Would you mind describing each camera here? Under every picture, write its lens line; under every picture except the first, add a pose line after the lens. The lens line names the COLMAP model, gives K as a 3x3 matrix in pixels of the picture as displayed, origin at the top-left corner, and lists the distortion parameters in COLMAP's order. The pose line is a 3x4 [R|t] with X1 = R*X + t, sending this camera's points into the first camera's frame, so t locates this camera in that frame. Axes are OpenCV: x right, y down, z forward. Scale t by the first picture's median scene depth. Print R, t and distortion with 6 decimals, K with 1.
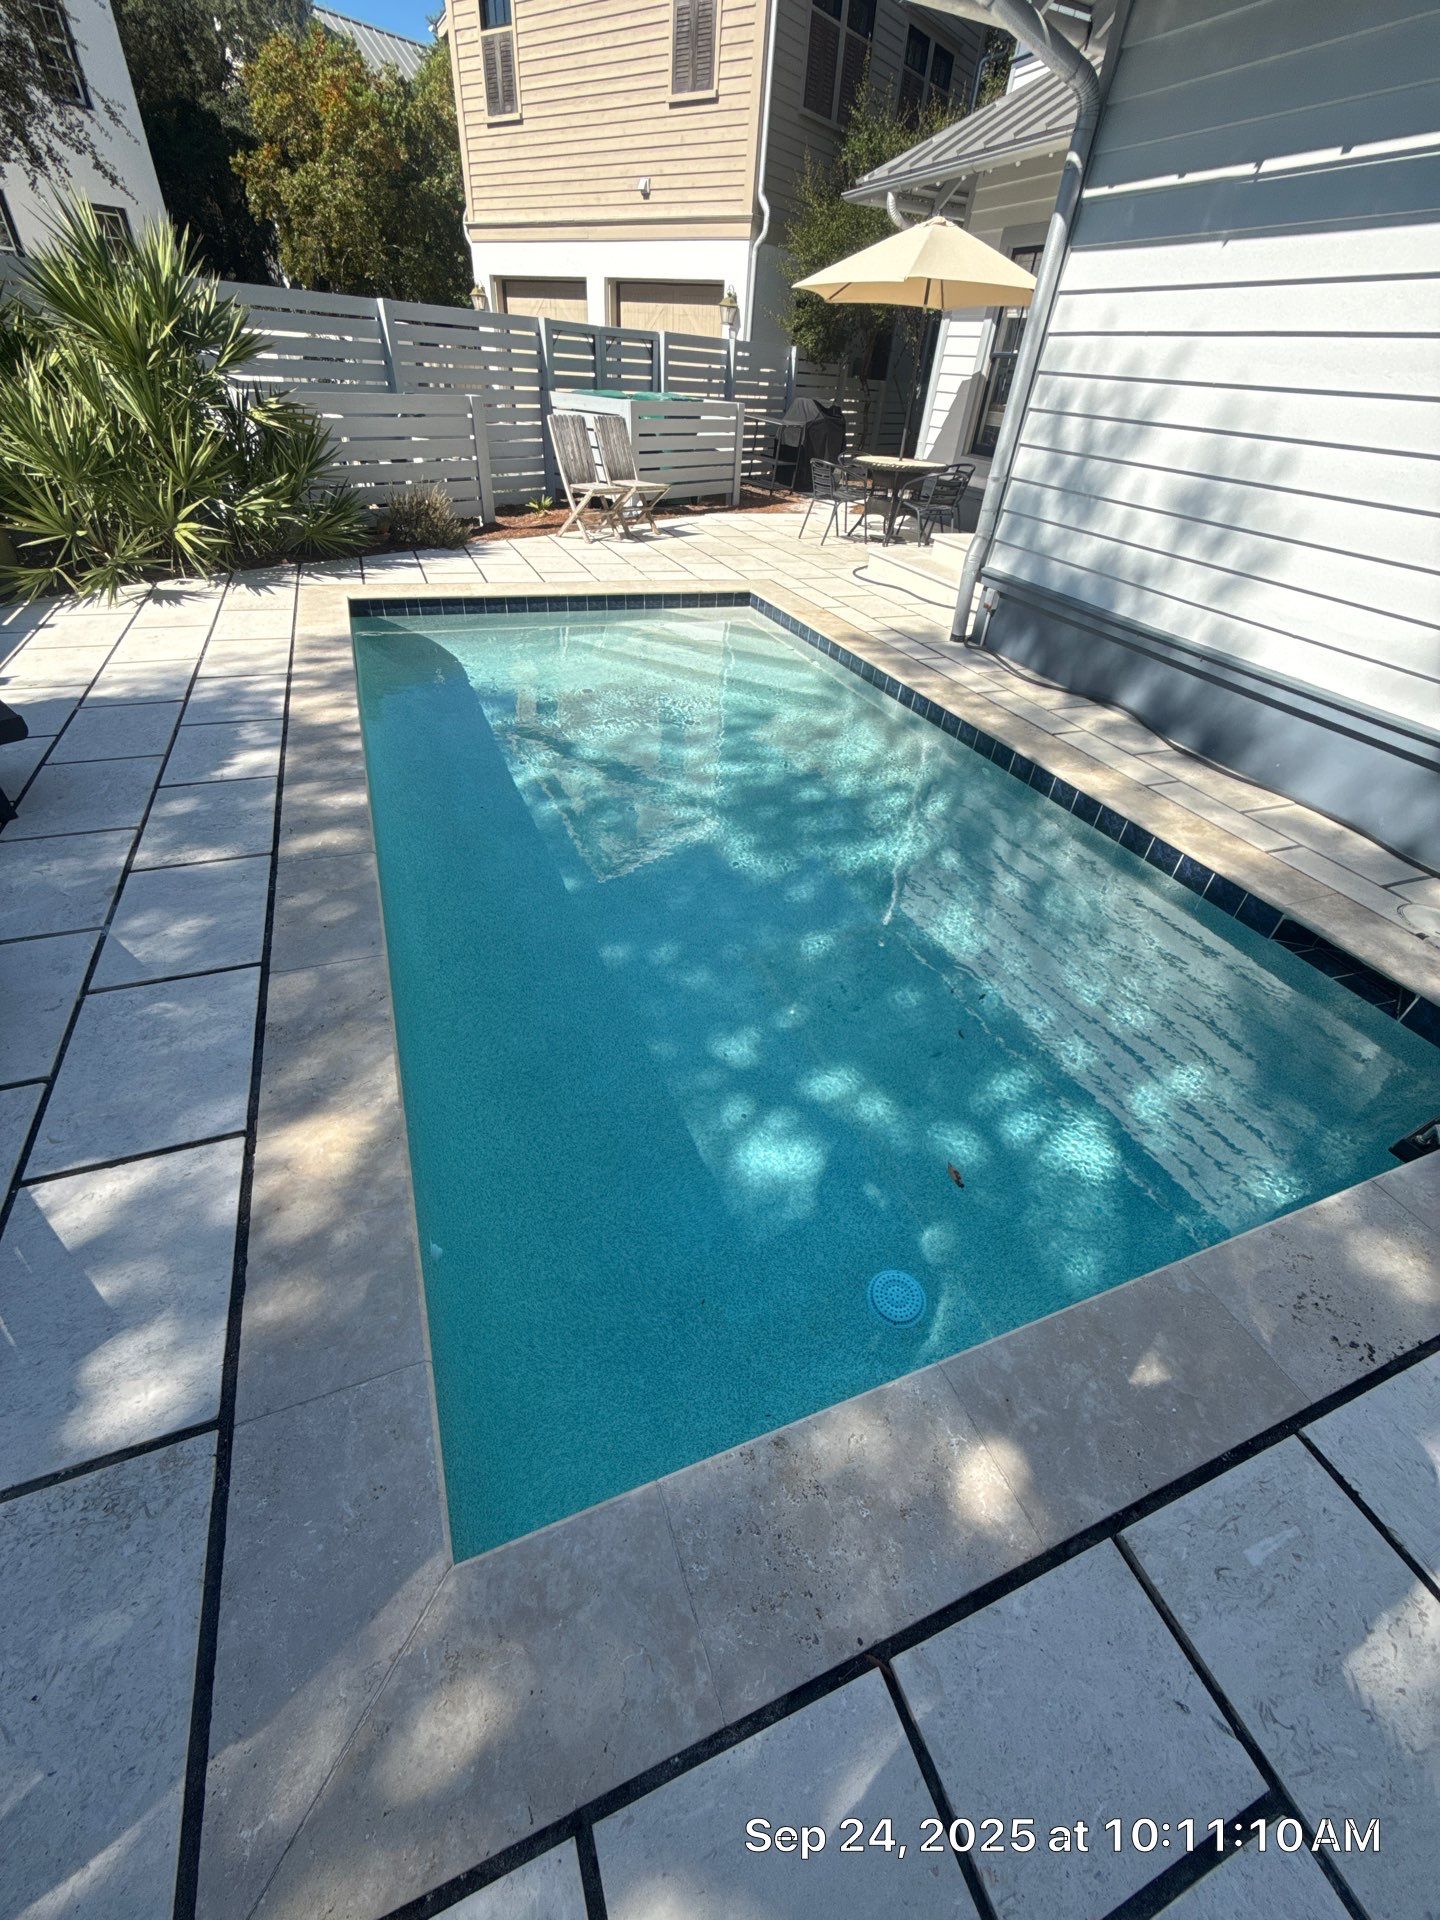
lens RADIAL K [[724.8, 0, 681.9], [0, 724.8, 959.9], [0, 0, 1]] dist [0.001893, 0.000238]
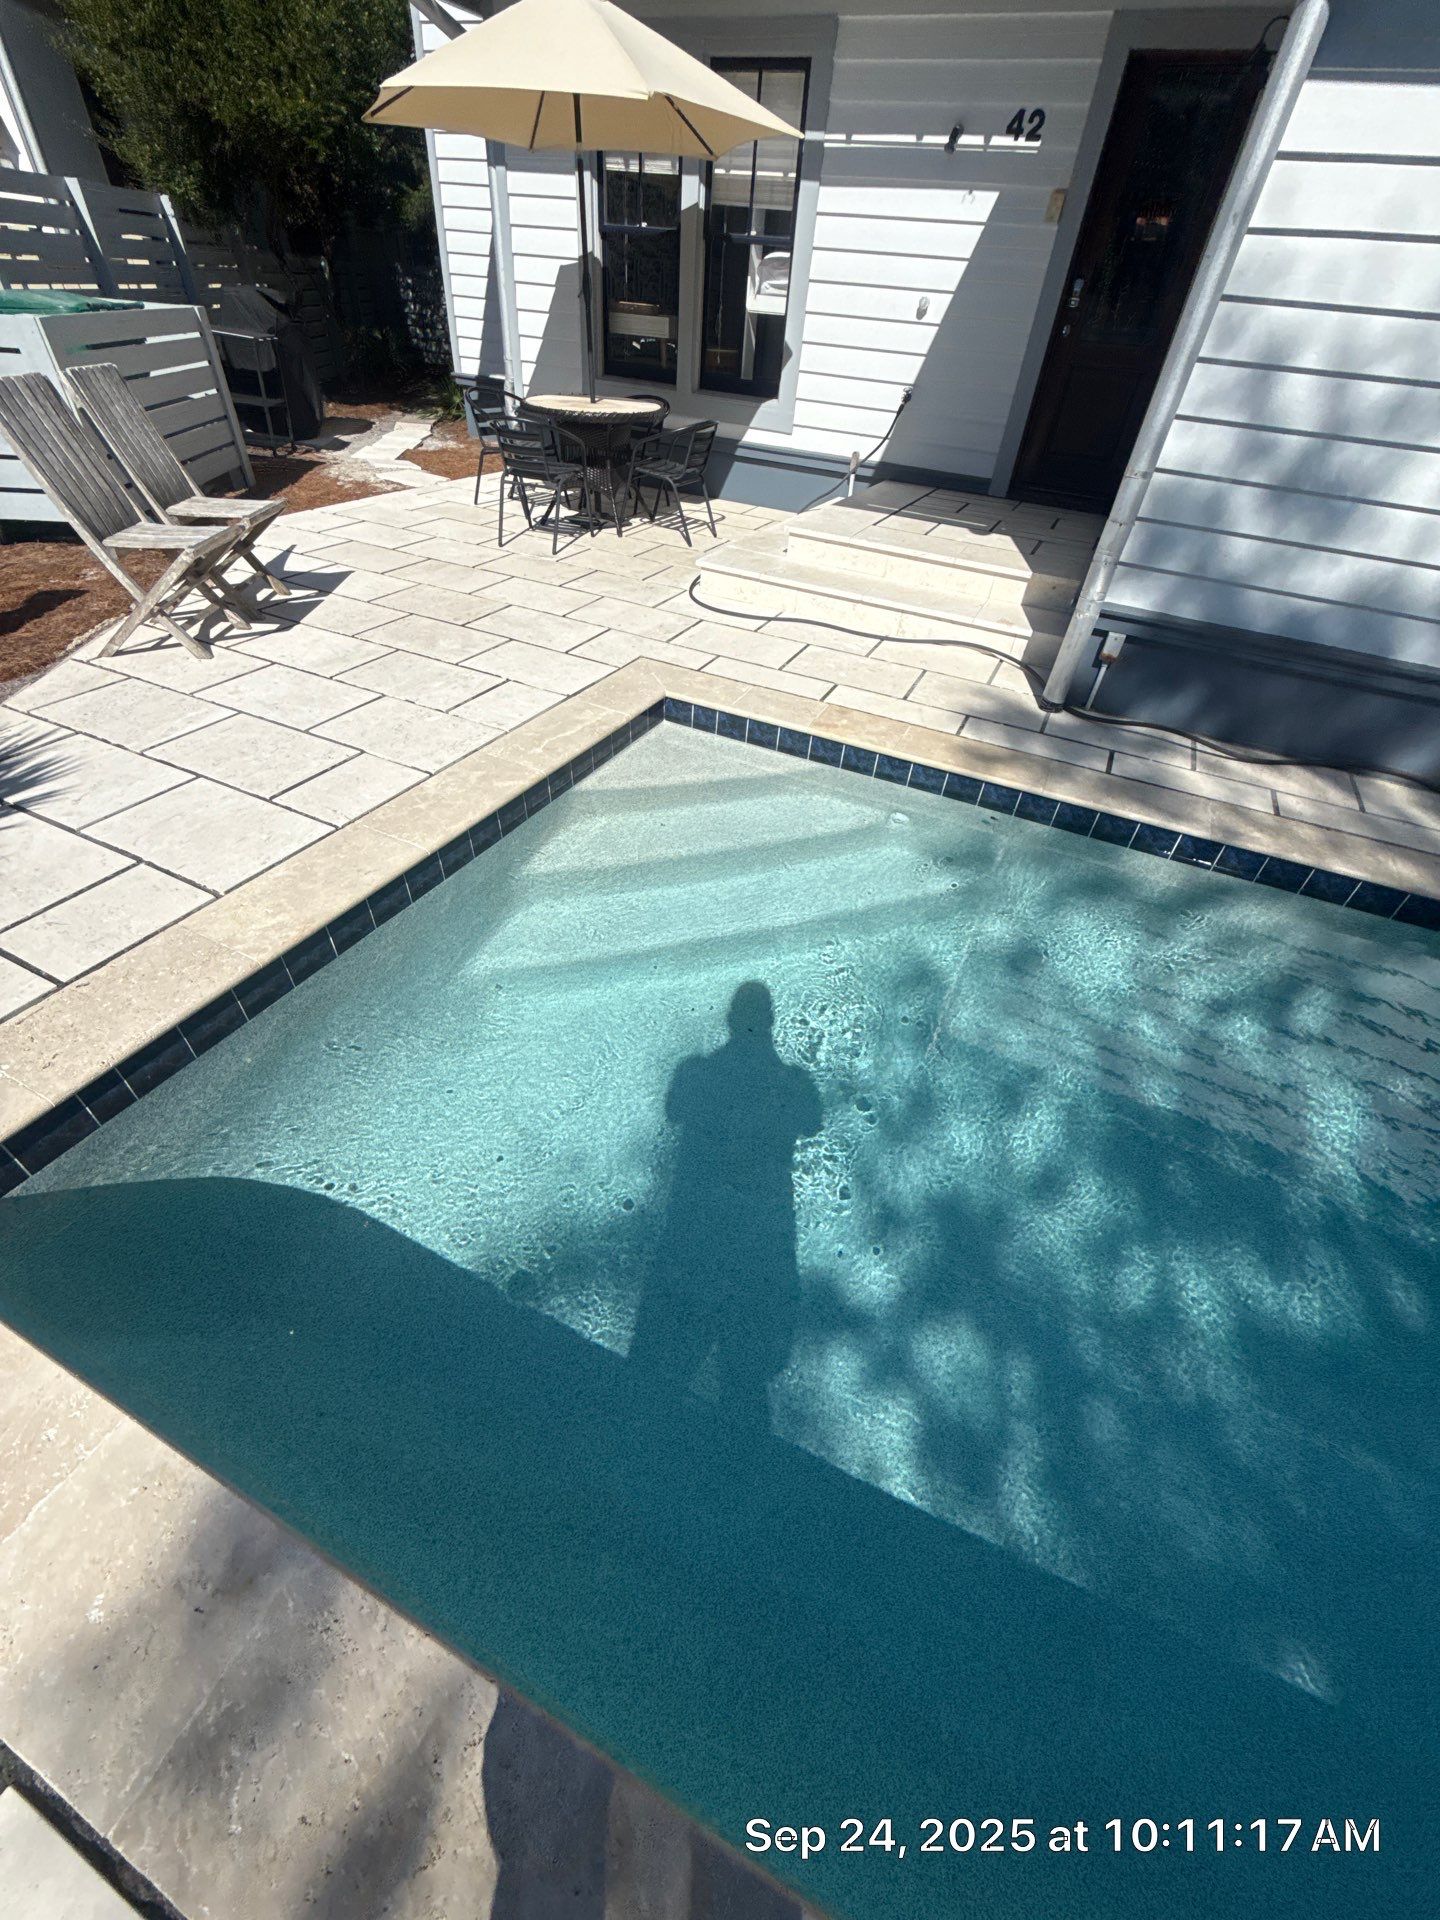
lens RADIAL K [[729.1, 0, 731.0], [0, 729.1, 954.9], [0, 0, 1]] dist [-0.001448, -0.000003]
pose [[0.717043, -0.481659, 0.503839, -0.364920], [0.426608, 0.874899, 0.229254, -0.646168], [-0.551231, 0.050557, 0.832820, 0.752326]]
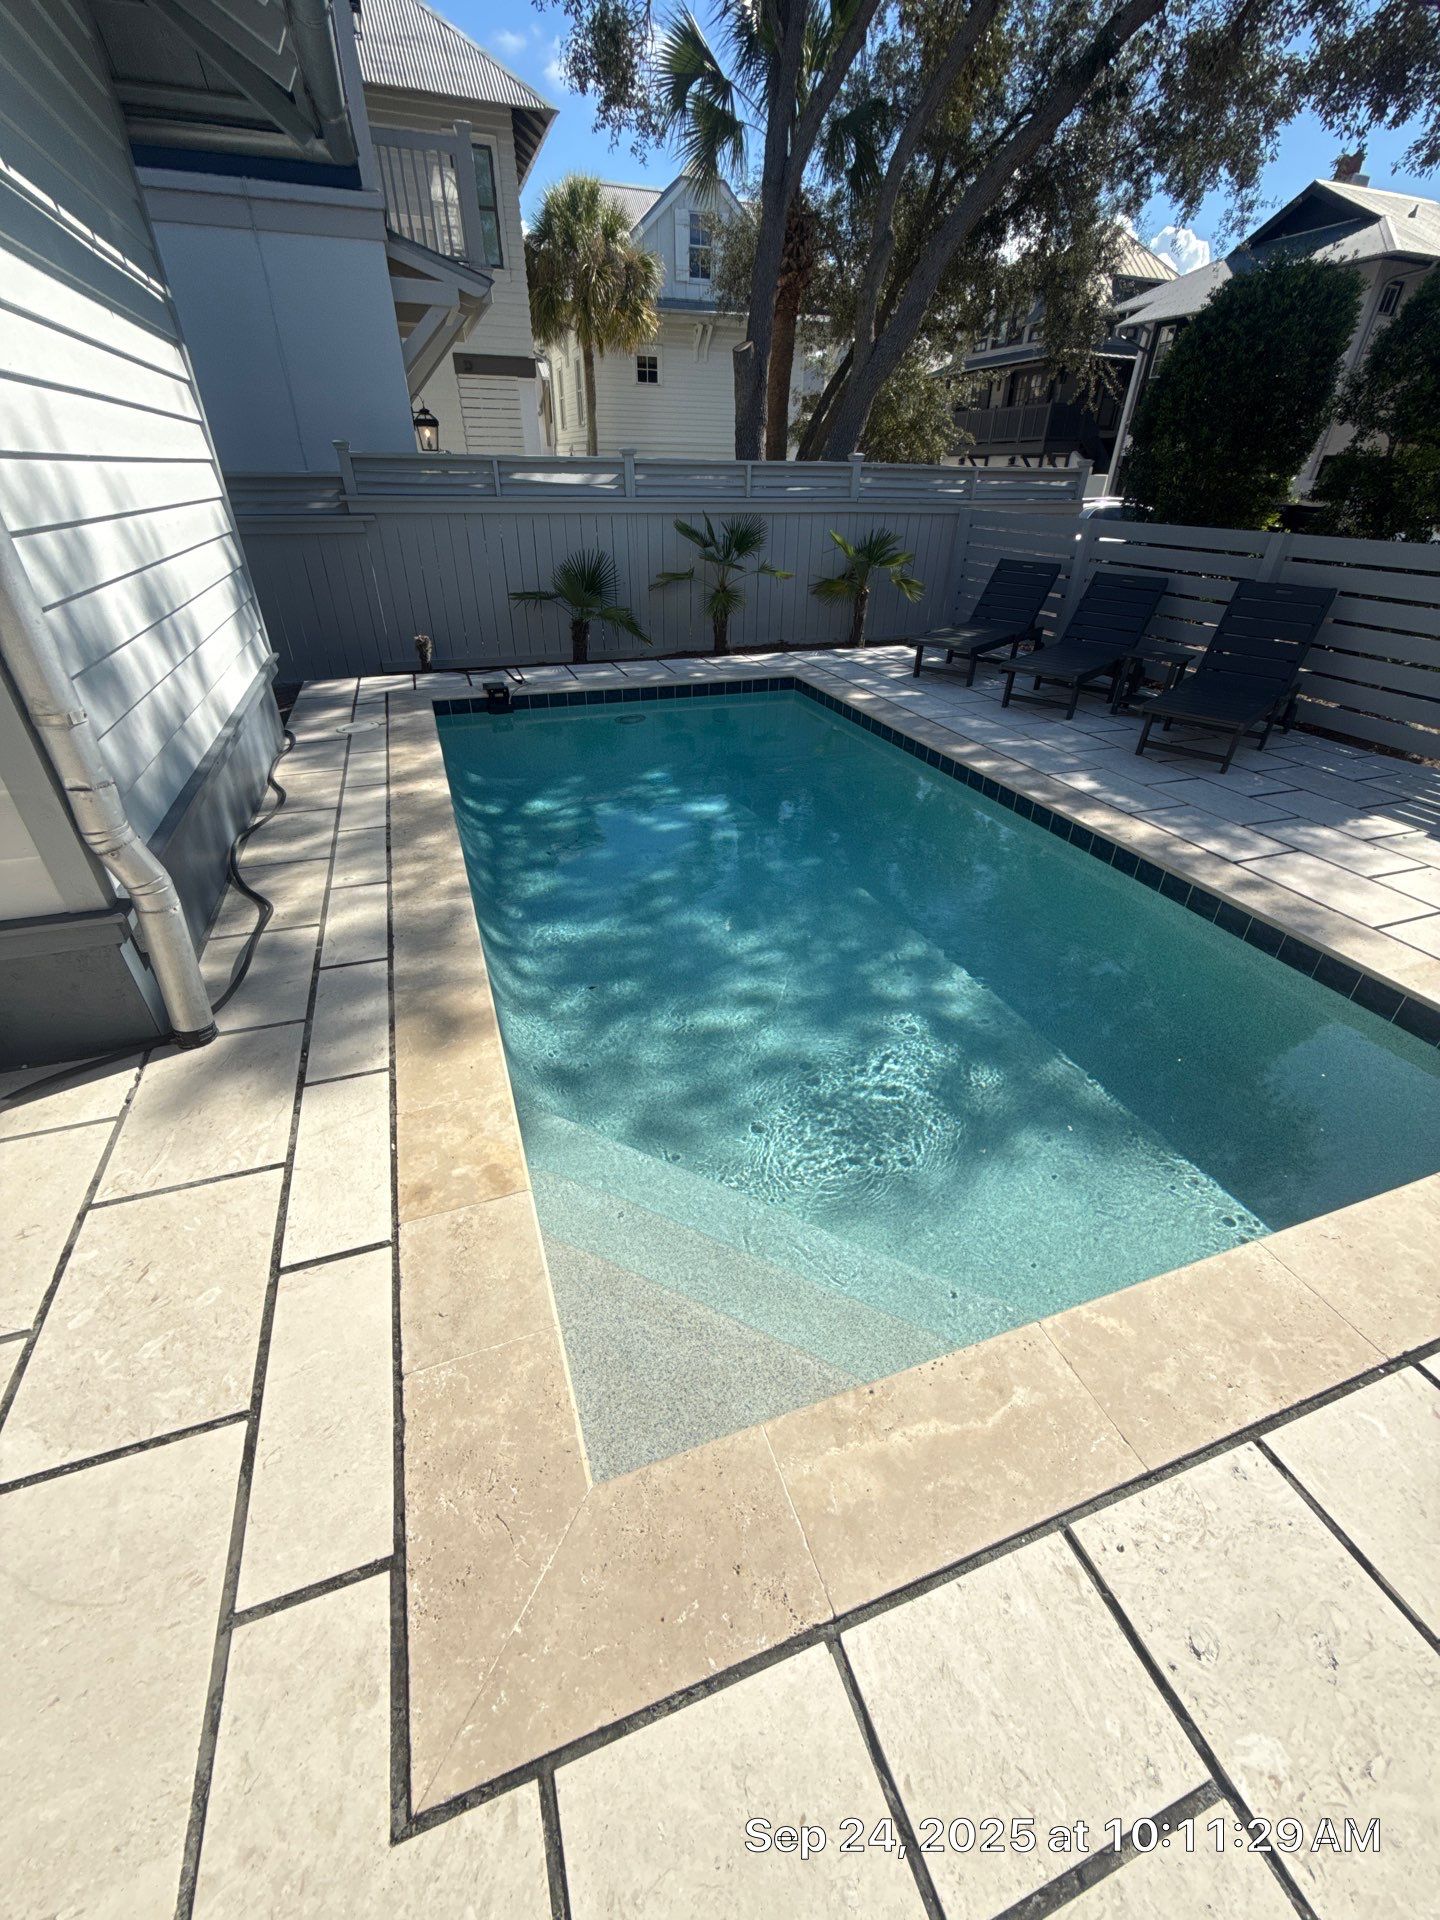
lens RADIAL K [[771.0, 0, 720.0], [0, 771.0, 960.0], [0, 0, 1]] dist [0.001058, 0.000130]
pose [[-0.996936, -0.064505, -0.044245, 0.109063], [-0.061937, 0.305508, 0.950173, -1.141169], [-0.047774, 0.950002, -0.308567, 1.346854]]
